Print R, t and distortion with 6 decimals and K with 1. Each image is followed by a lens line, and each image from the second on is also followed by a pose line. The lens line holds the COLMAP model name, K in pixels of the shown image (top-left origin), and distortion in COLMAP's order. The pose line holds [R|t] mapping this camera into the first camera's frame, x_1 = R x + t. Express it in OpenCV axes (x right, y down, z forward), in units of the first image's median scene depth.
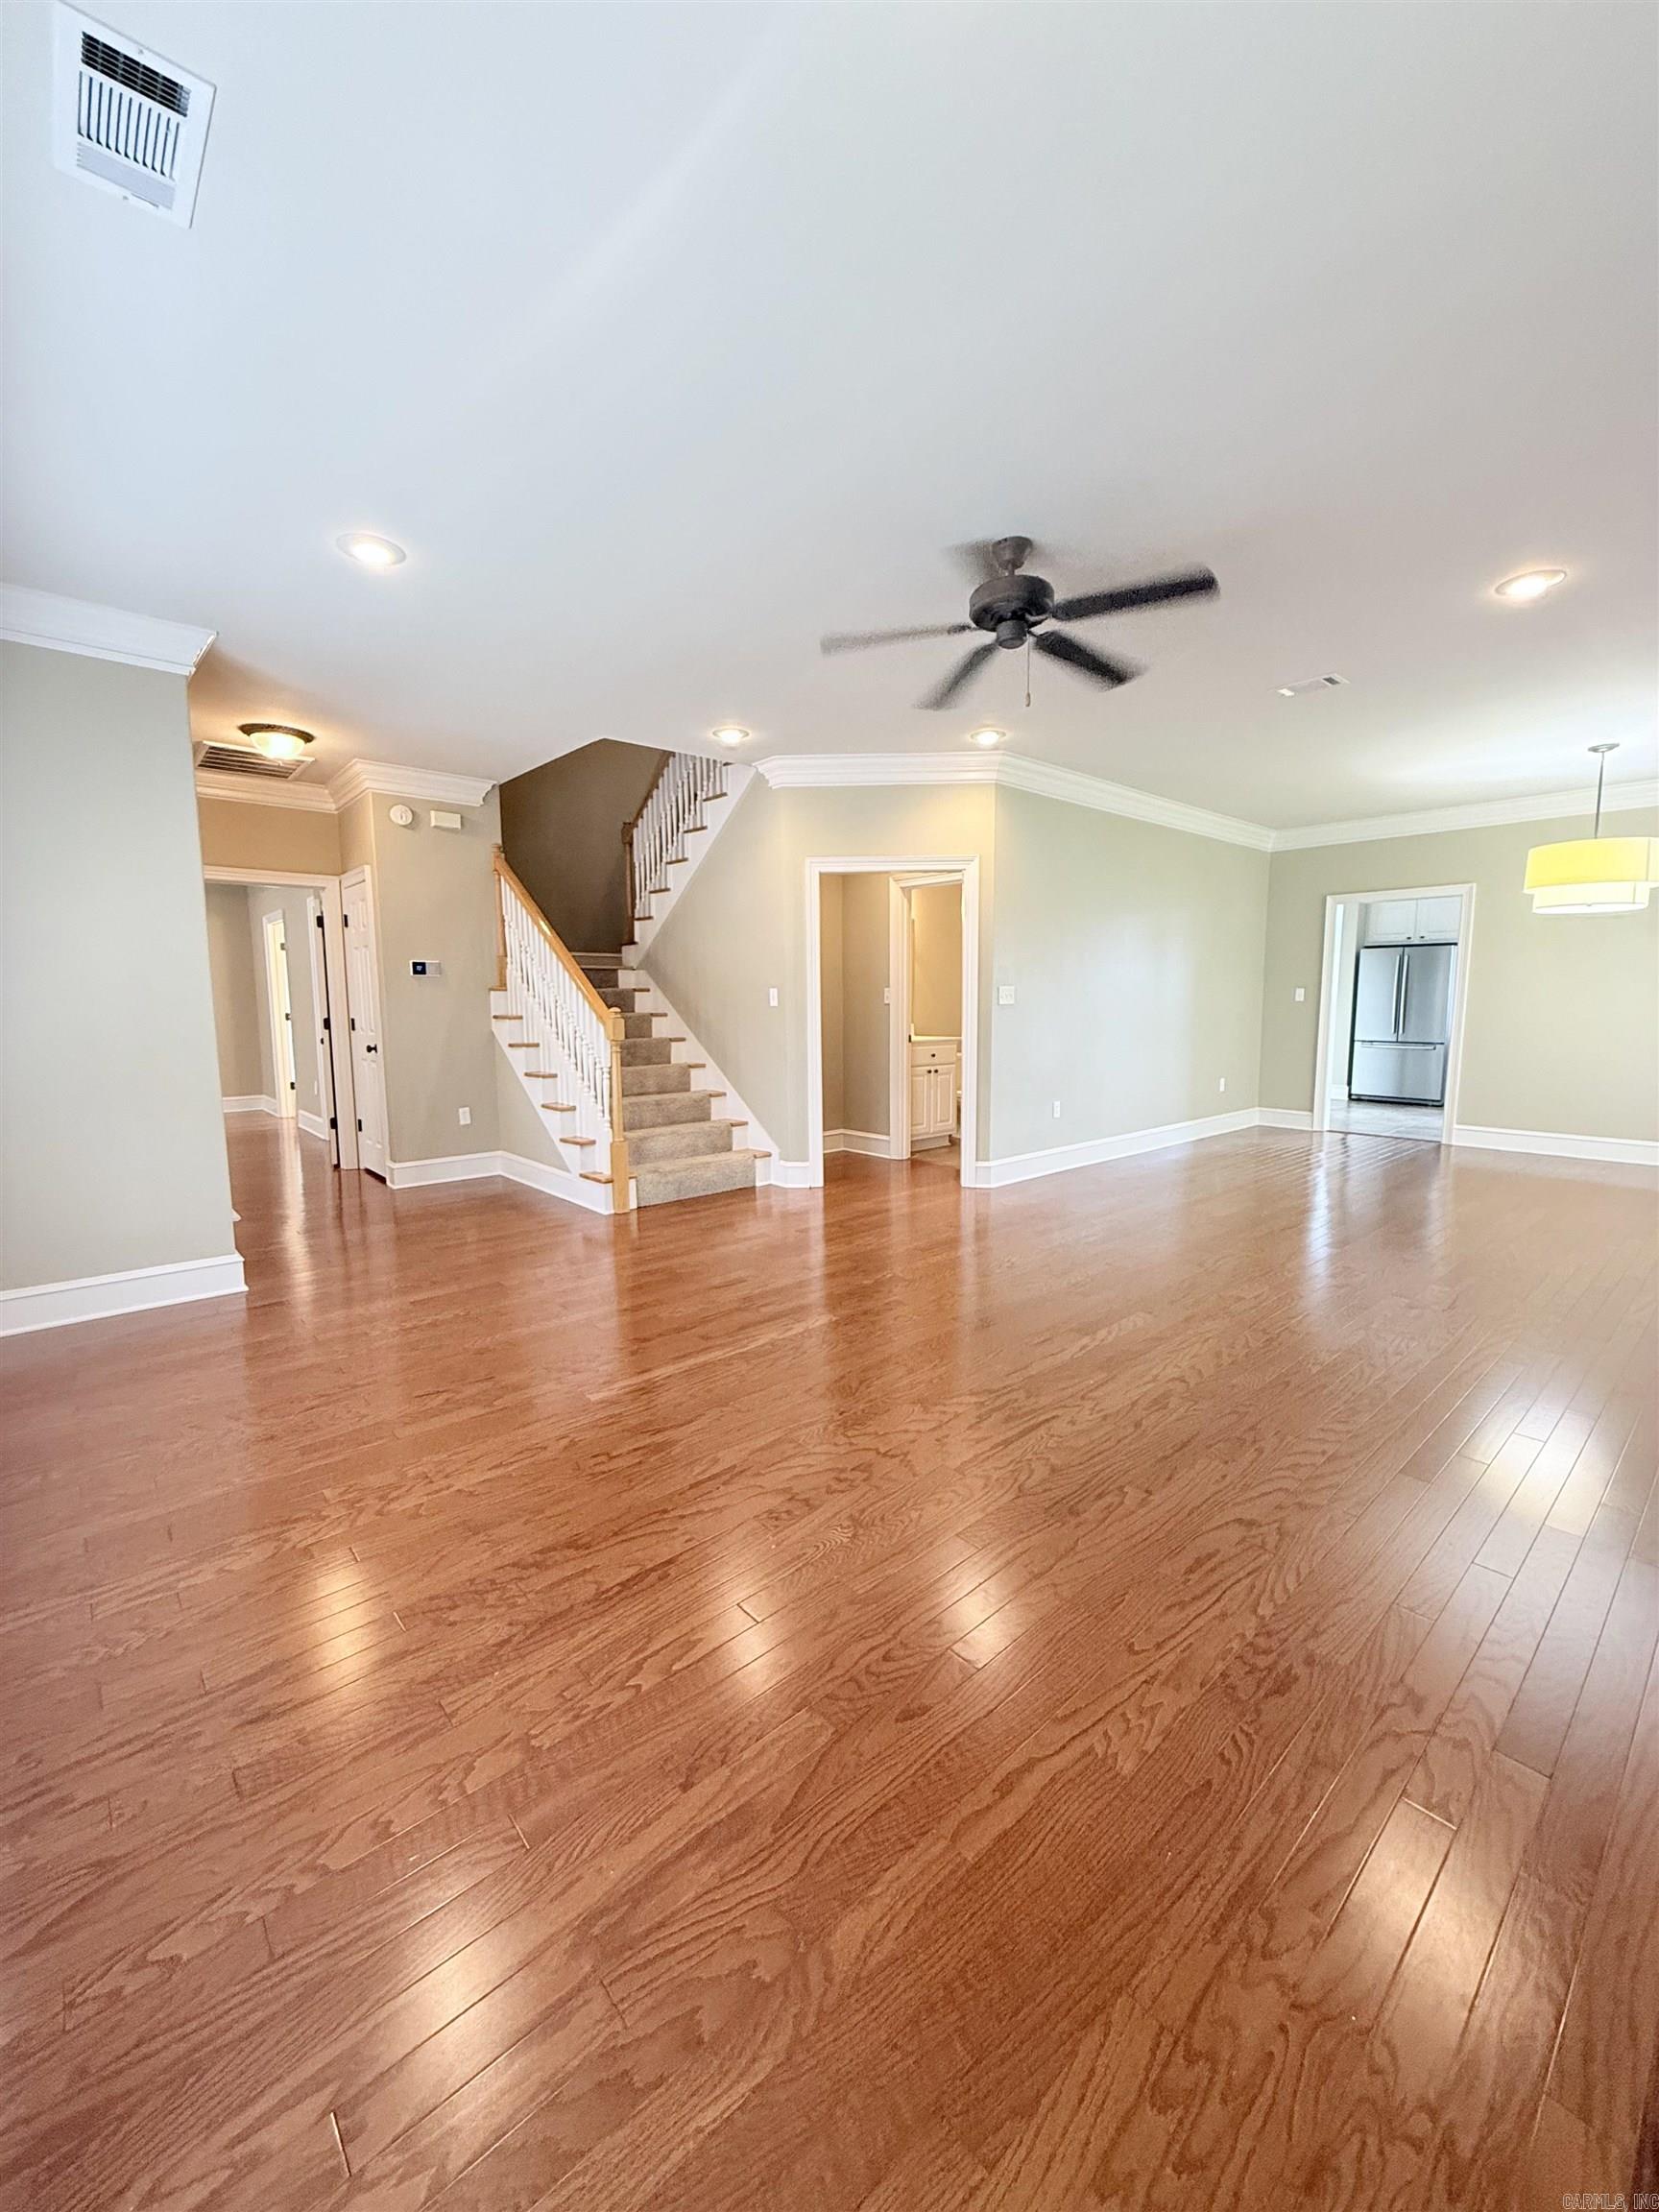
lens RADIAL K [[885.0, 0, 827.7], [0, 885.0, 1095.2], [0, 0, 1]] dist [-0.002905, 0.001107]
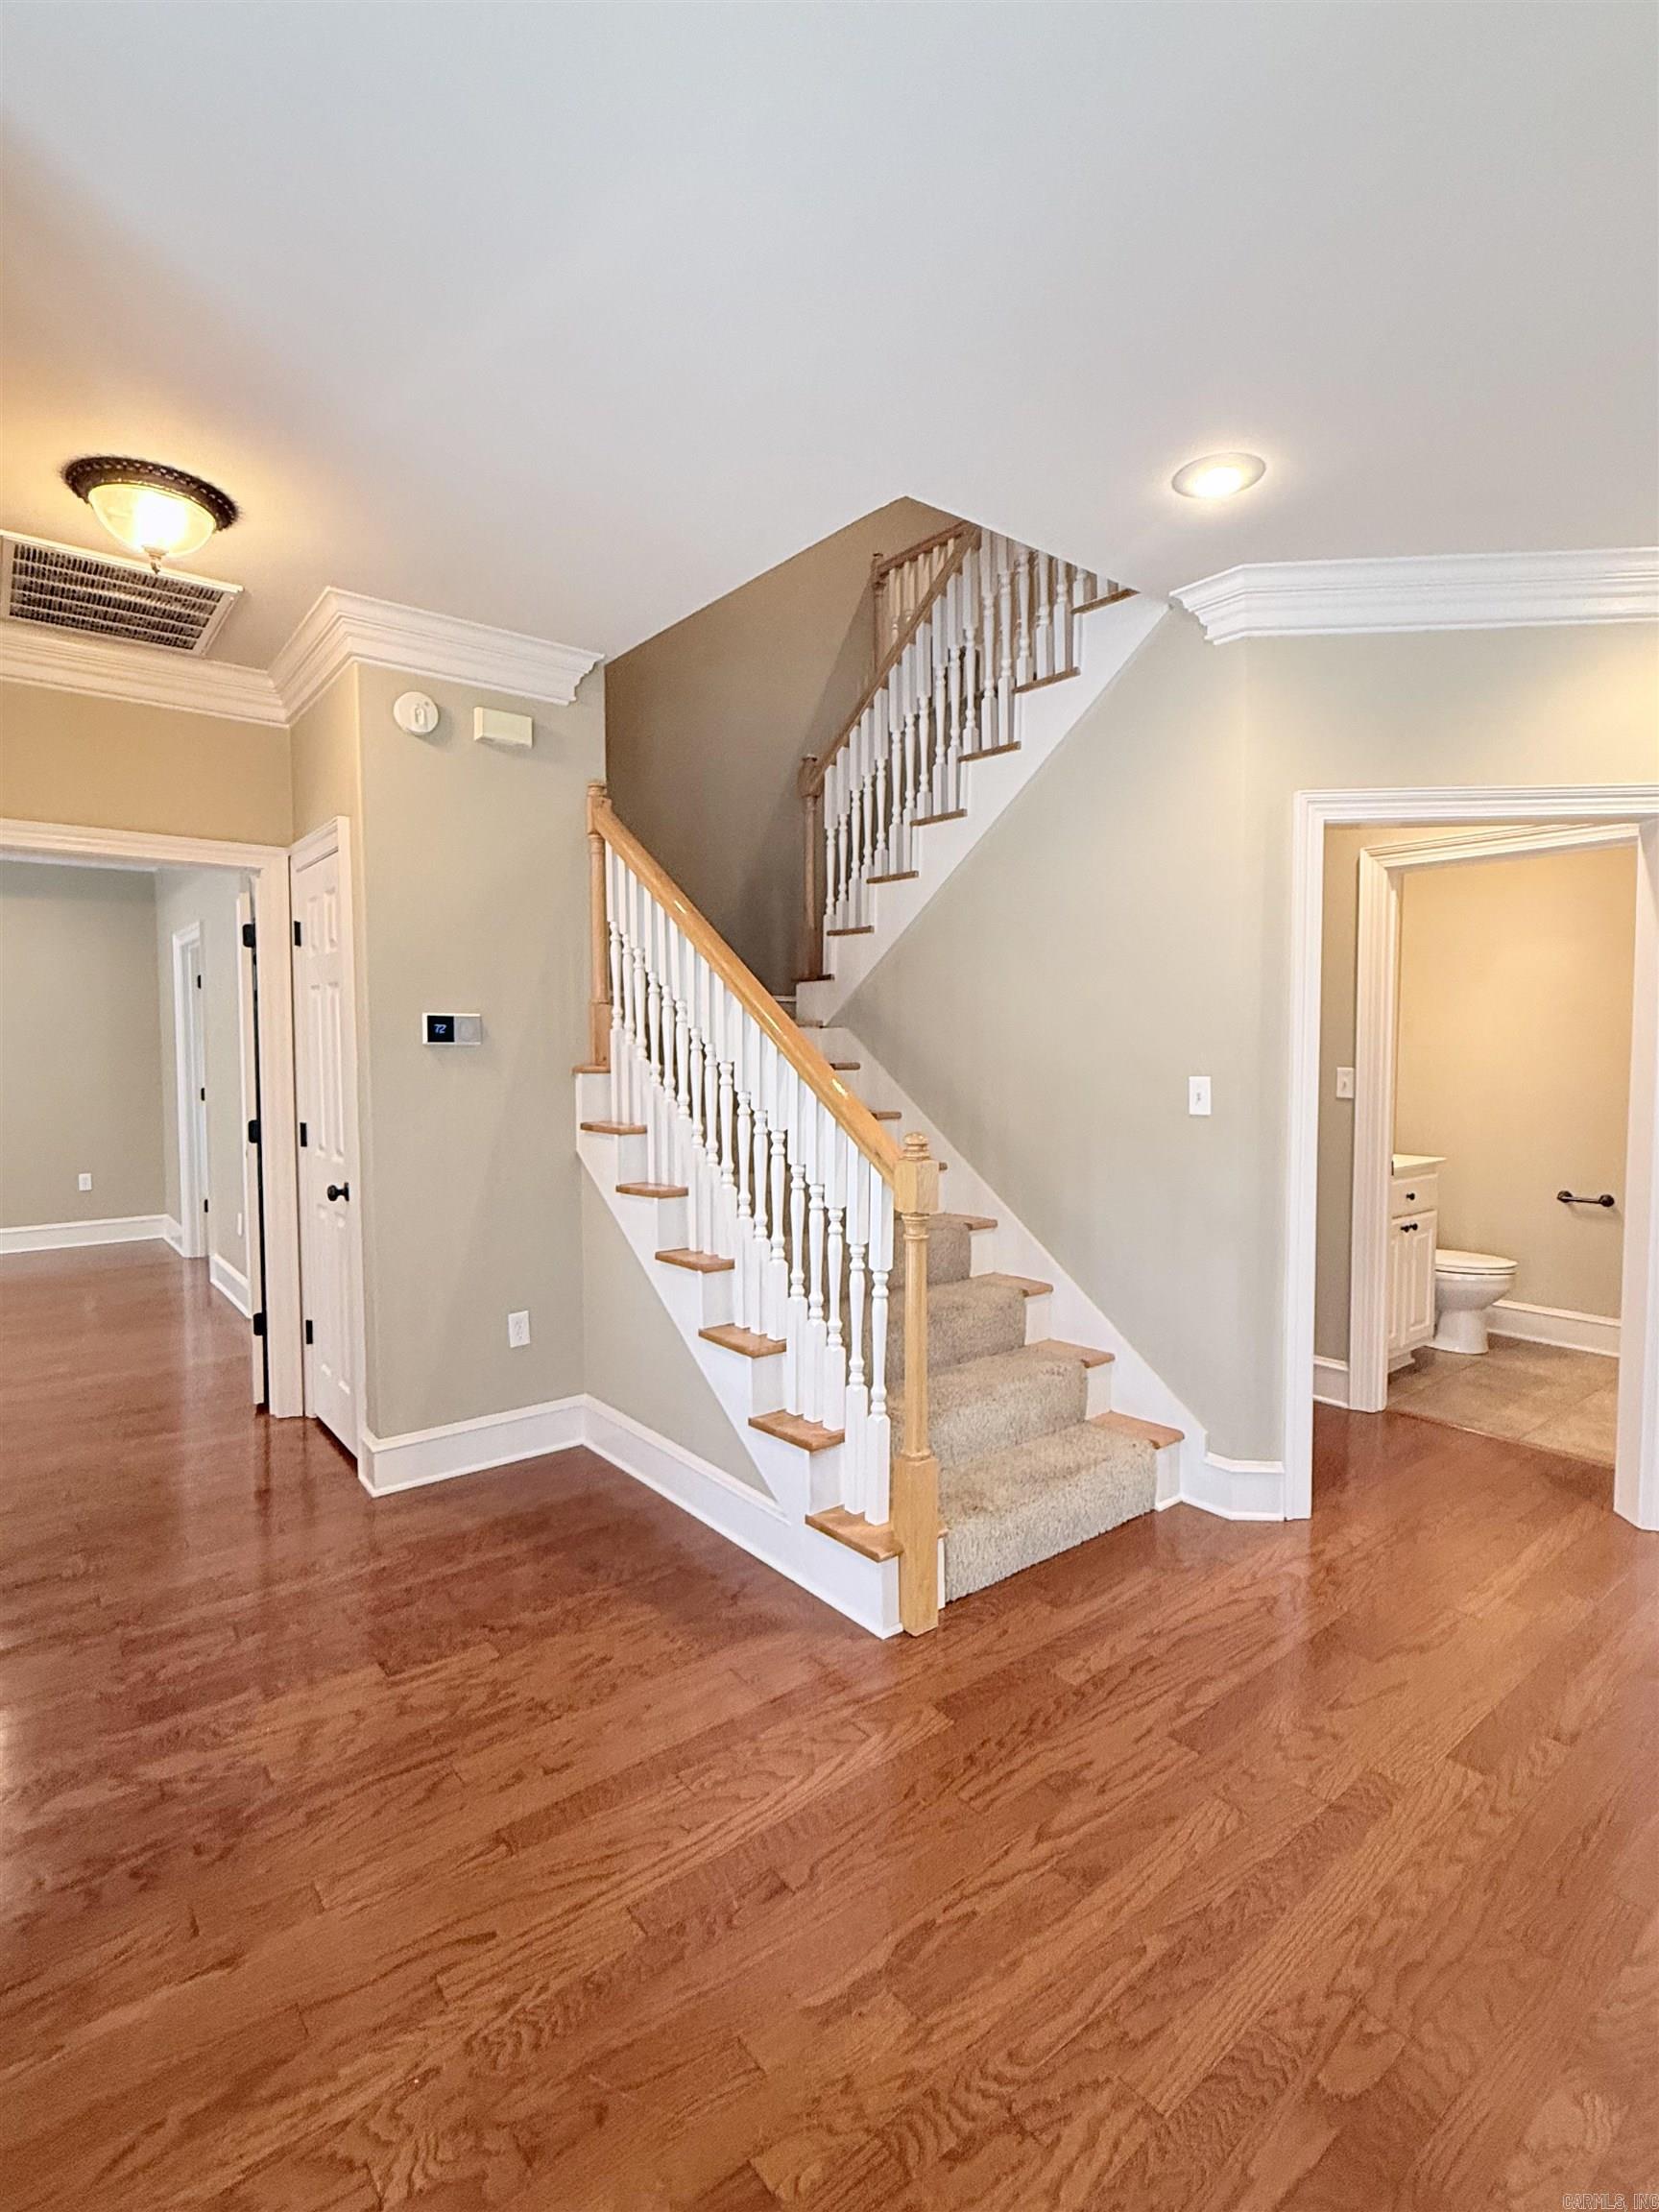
lens RADIAL K [[1085.8, 0, 828.2], [0, 1085.8, 1098.2], [0, 0, 1]] dist [-0.001917, -0.001510]
pose [[0.998850, 0.006922, -0.047445, -0.221417], [-0.009701, 0.998234, -0.058599, -0.072735], [0.046955, 0.058992, 0.997153, 0.420171]]
